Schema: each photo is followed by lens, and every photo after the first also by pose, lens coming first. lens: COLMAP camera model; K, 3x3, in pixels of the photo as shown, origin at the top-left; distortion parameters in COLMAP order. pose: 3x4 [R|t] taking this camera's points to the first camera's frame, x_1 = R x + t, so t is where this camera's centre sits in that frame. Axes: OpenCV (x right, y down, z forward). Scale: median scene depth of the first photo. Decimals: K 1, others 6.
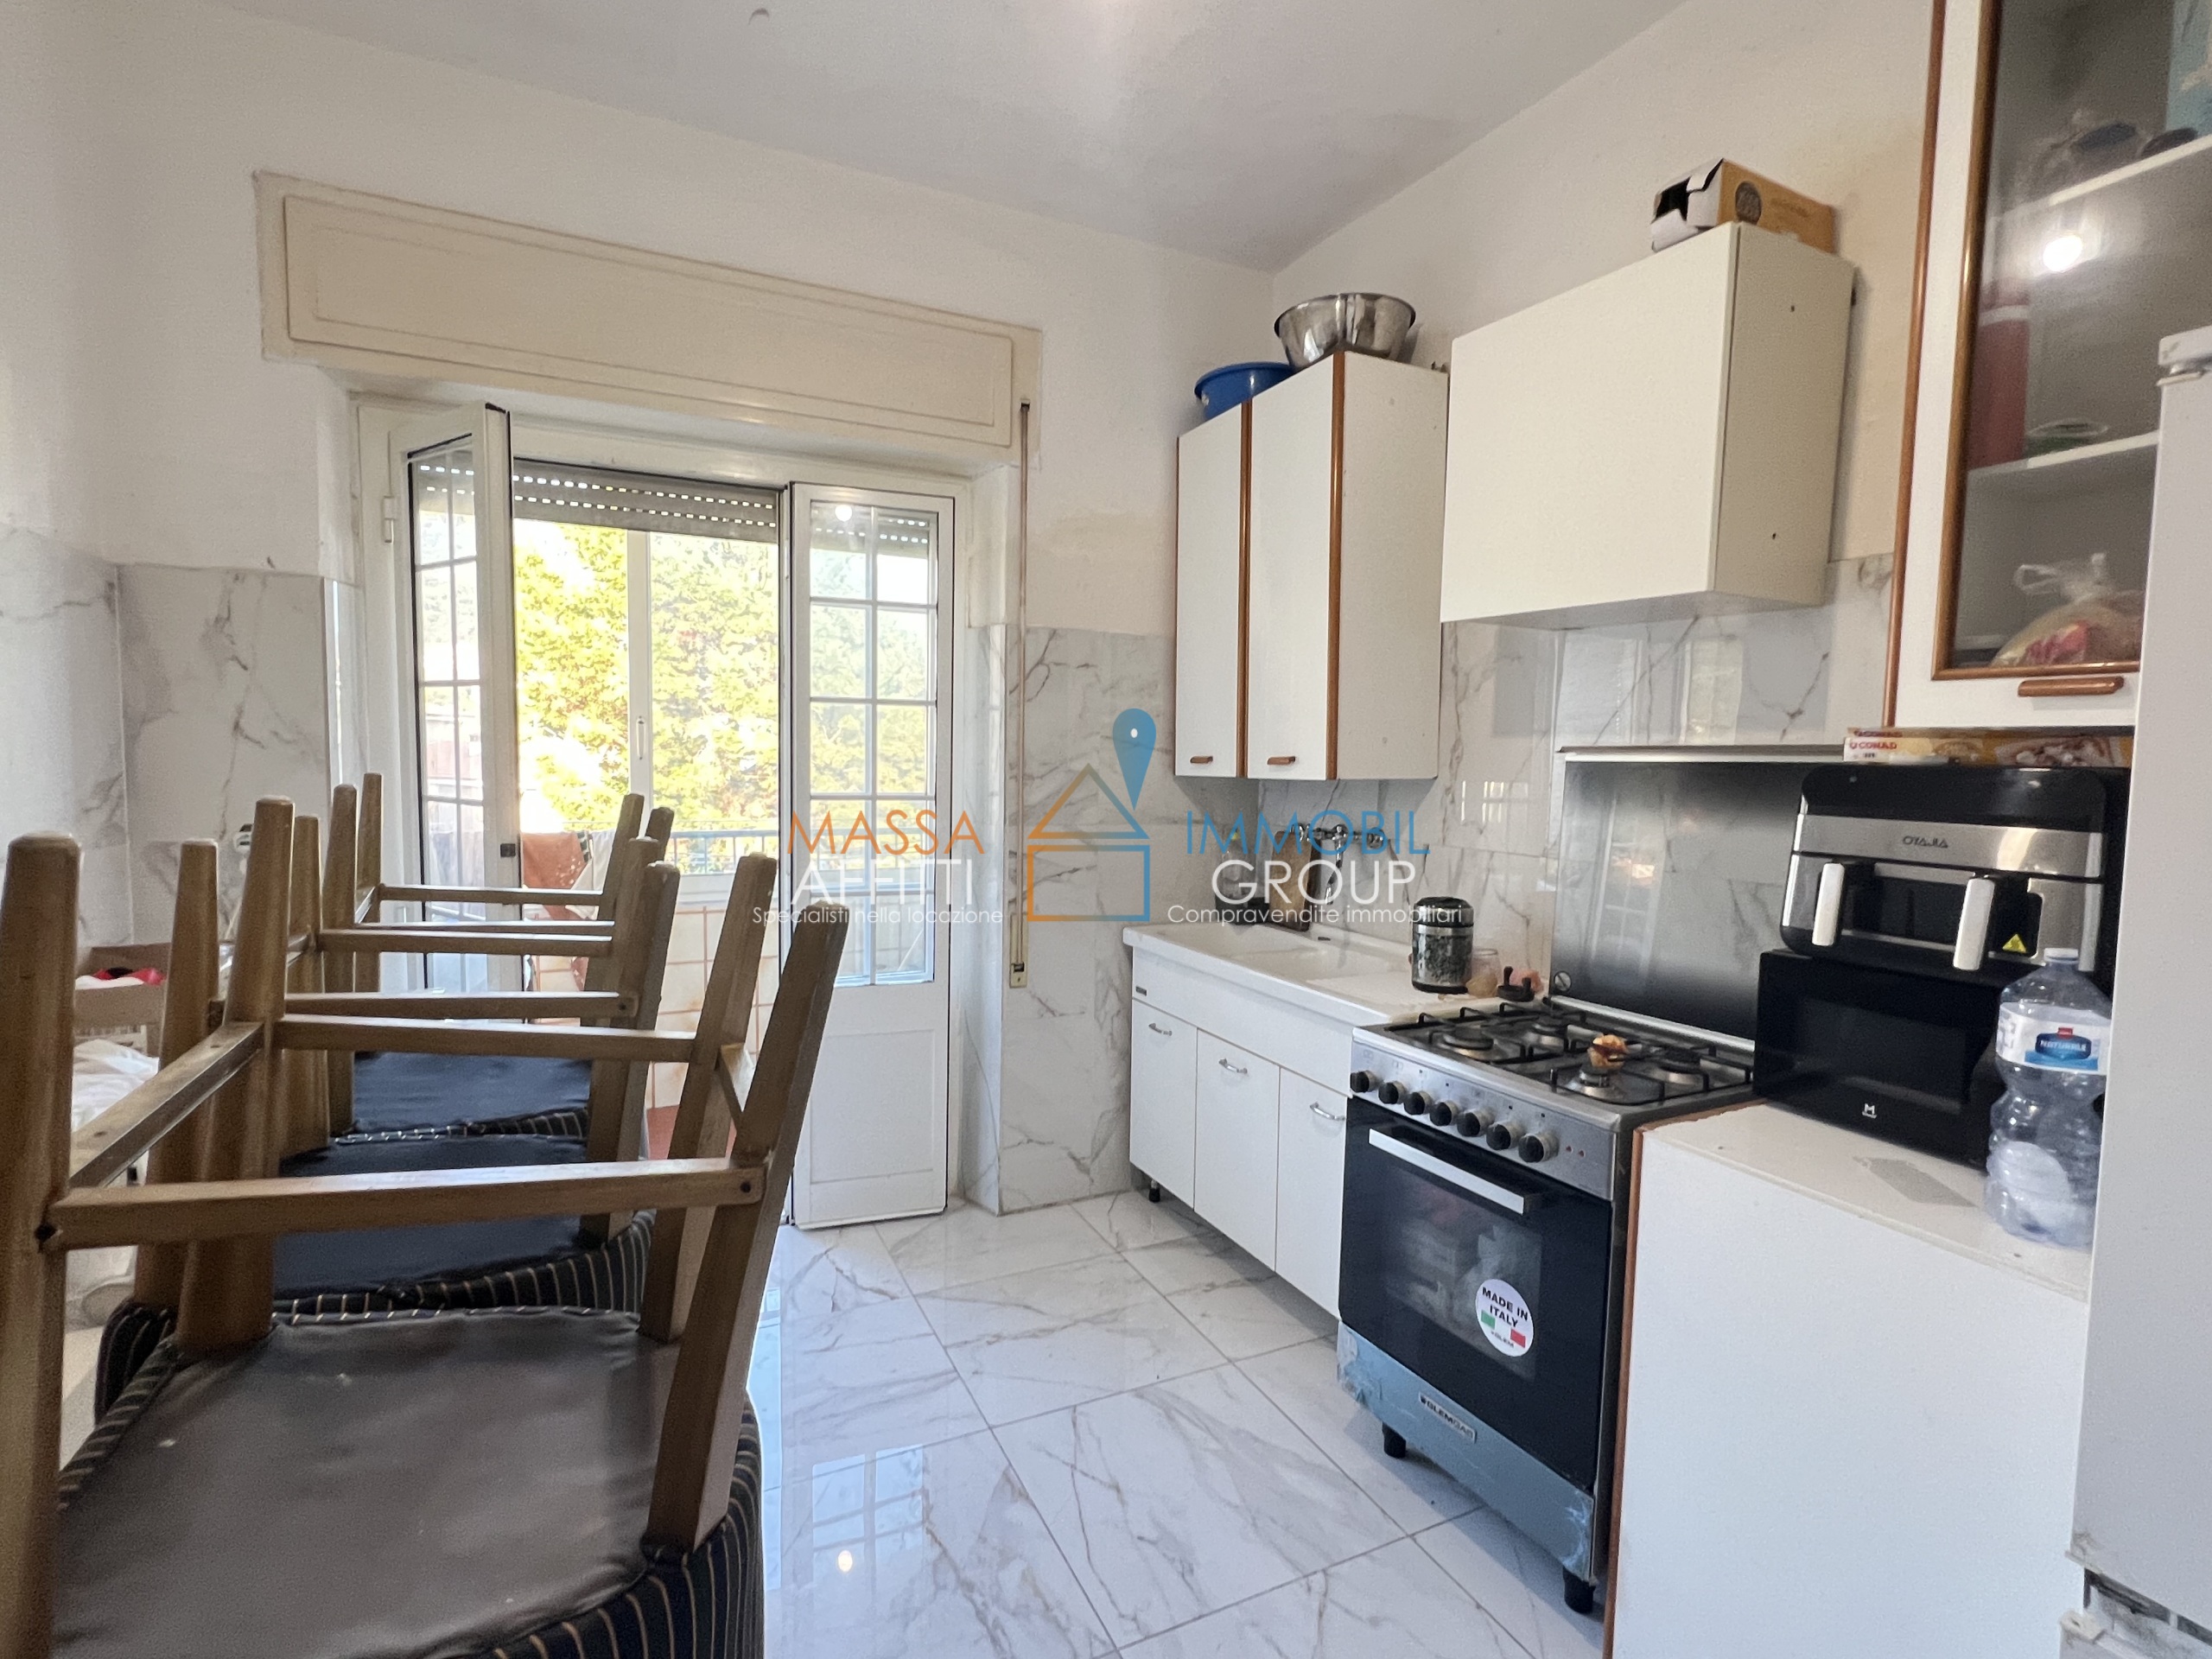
lens RADIAL K [[1035.9, 0, 1095.5], [0, 1035.9, 826.3], [0, 0, 1]] dist [-0.000011, -0.000863]
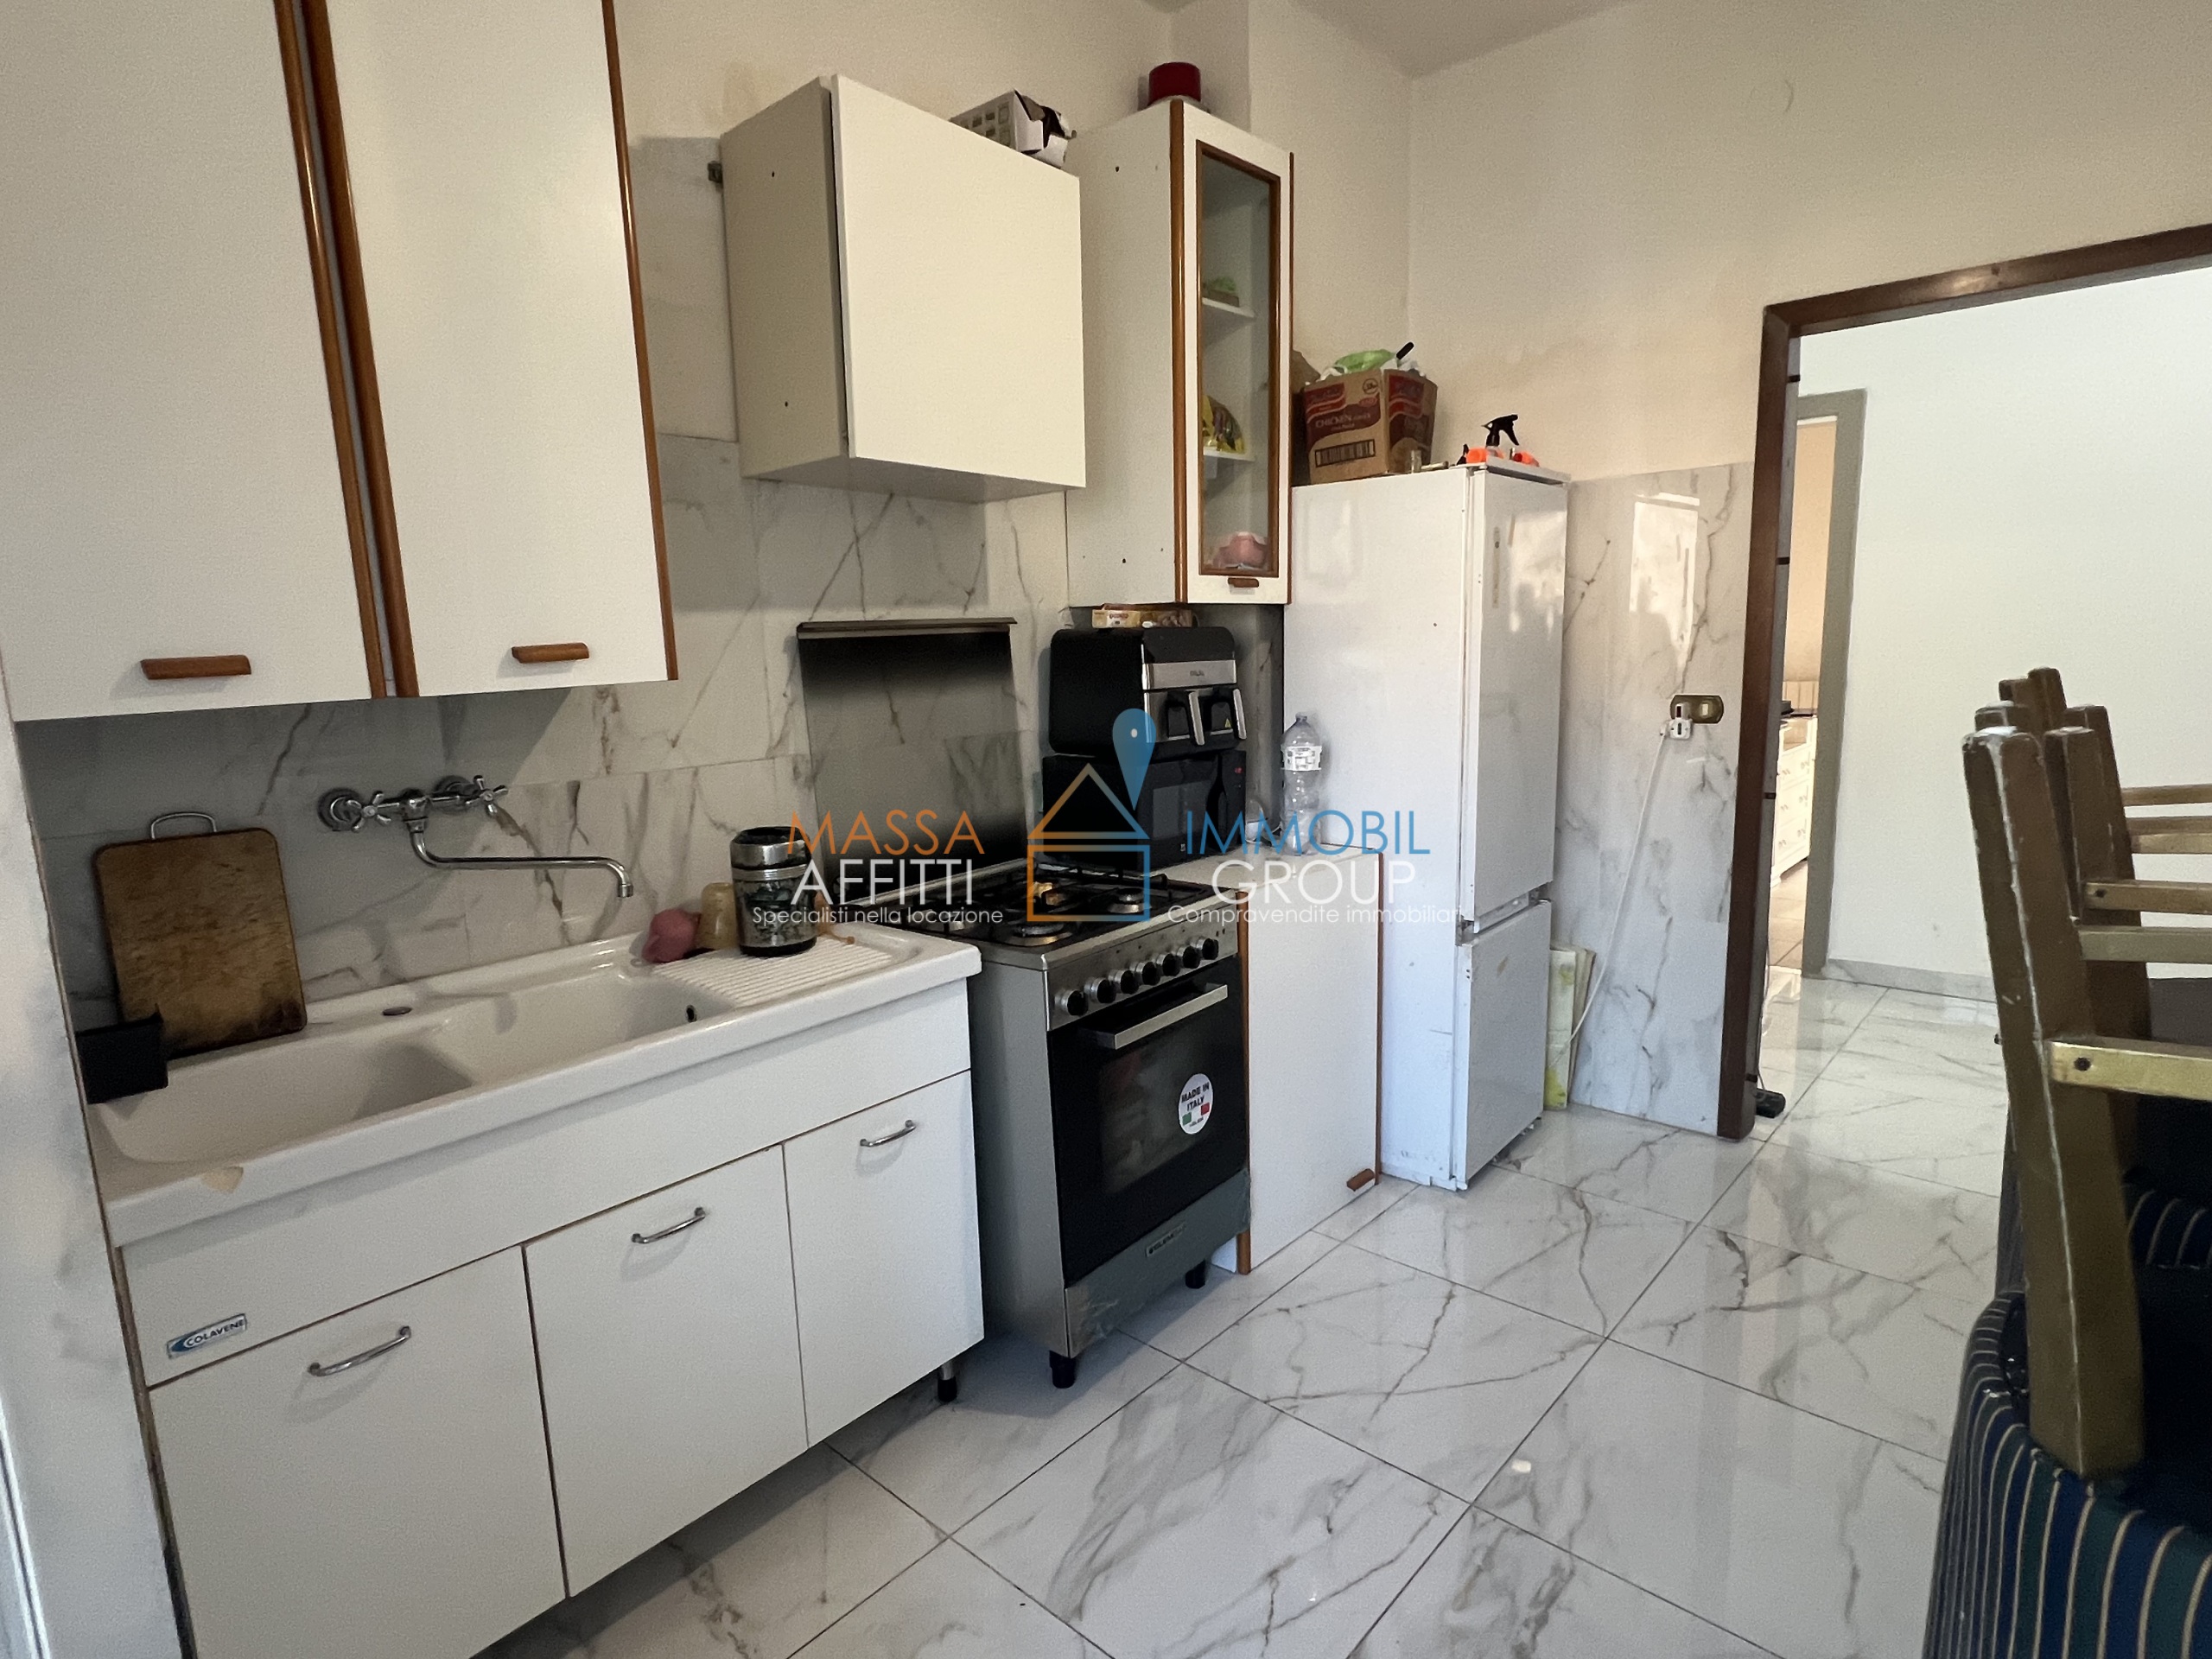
lens RADIAL K [[1183.3, 0, 1093.2], [0, 1183.3, 833.3], [0, 0, 1]] dist [0.001479, -0.002354]
pose [[-0.371896, -0.154957, 0.915249, -0.535084], [0.094144, 0.974589, 0.203258, -0.079261], [-0.923488, 0.161756, -0.347858, 1.093709]]
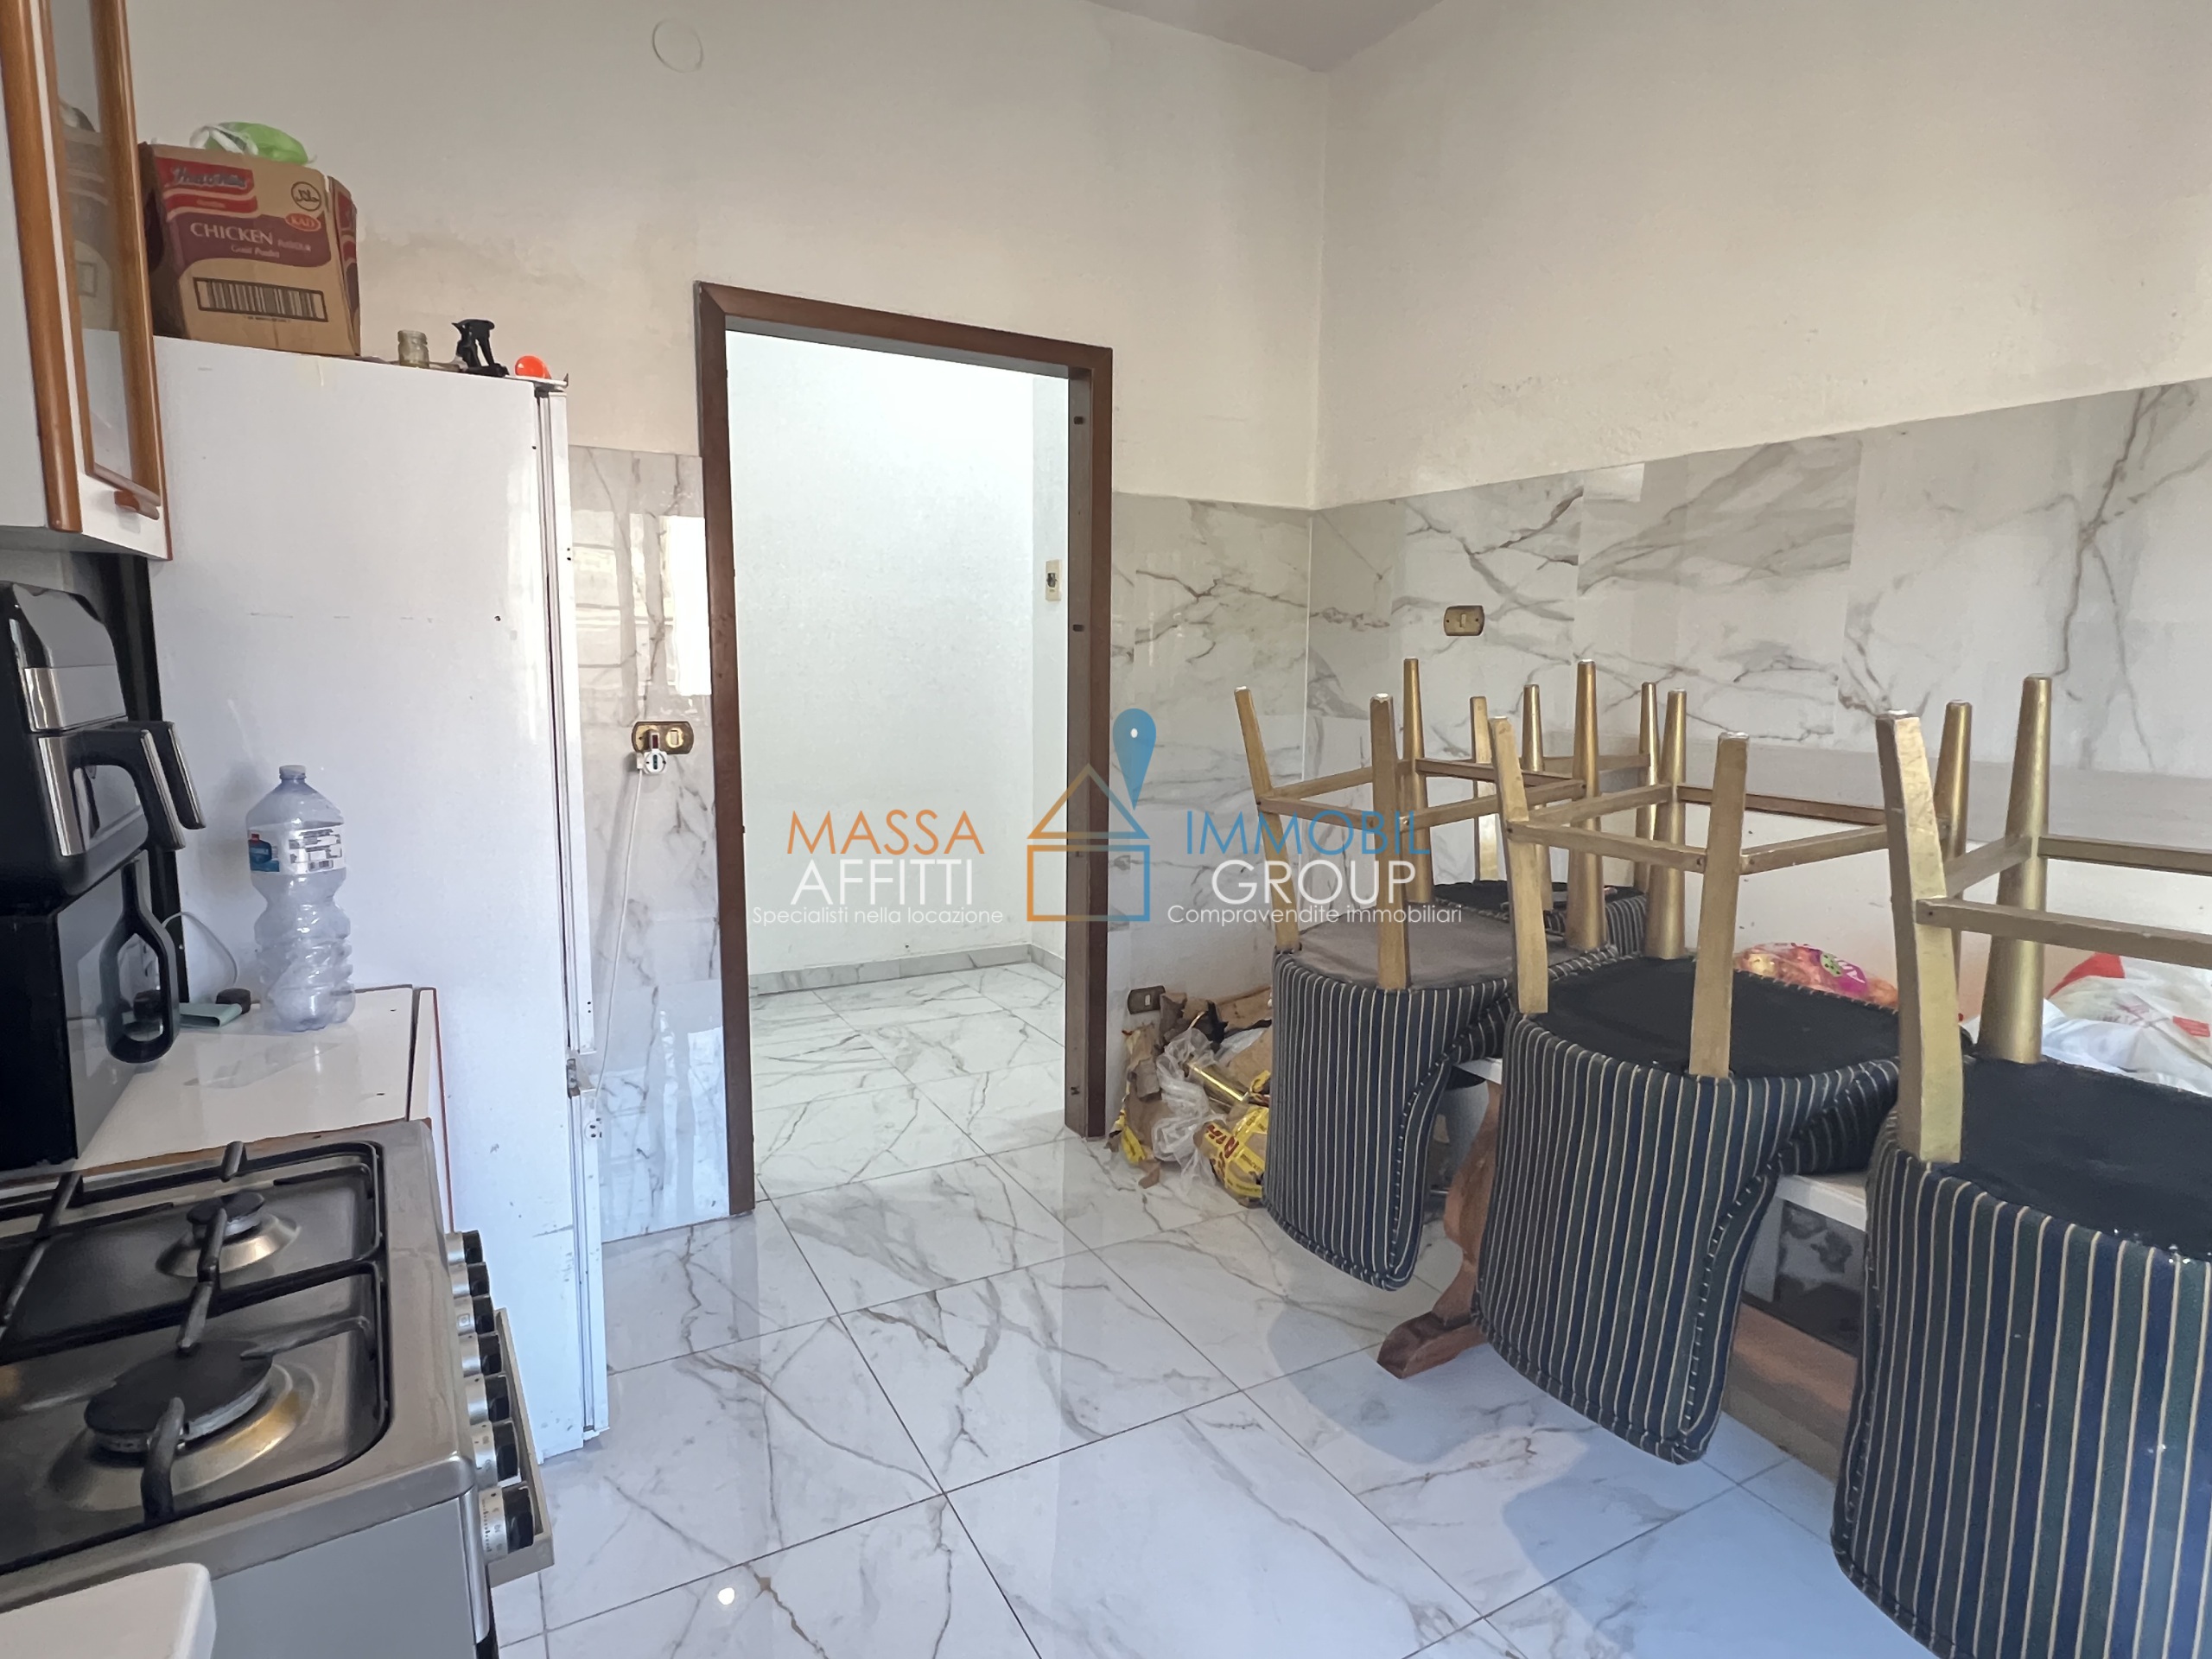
lens RADIAL K [[1183.3, 0, 1106.7], [0, 1183.3, 825.2], [0, 0, 1]] dist [0.001479, -0.002354]
pose [[-0.996748, -0.020233, -0.077995, 0.085456], [-0.036653, 0.975870, 0.215253, -0.059356], [0.071758, 0.217412, -0.973439, 1.127110]]
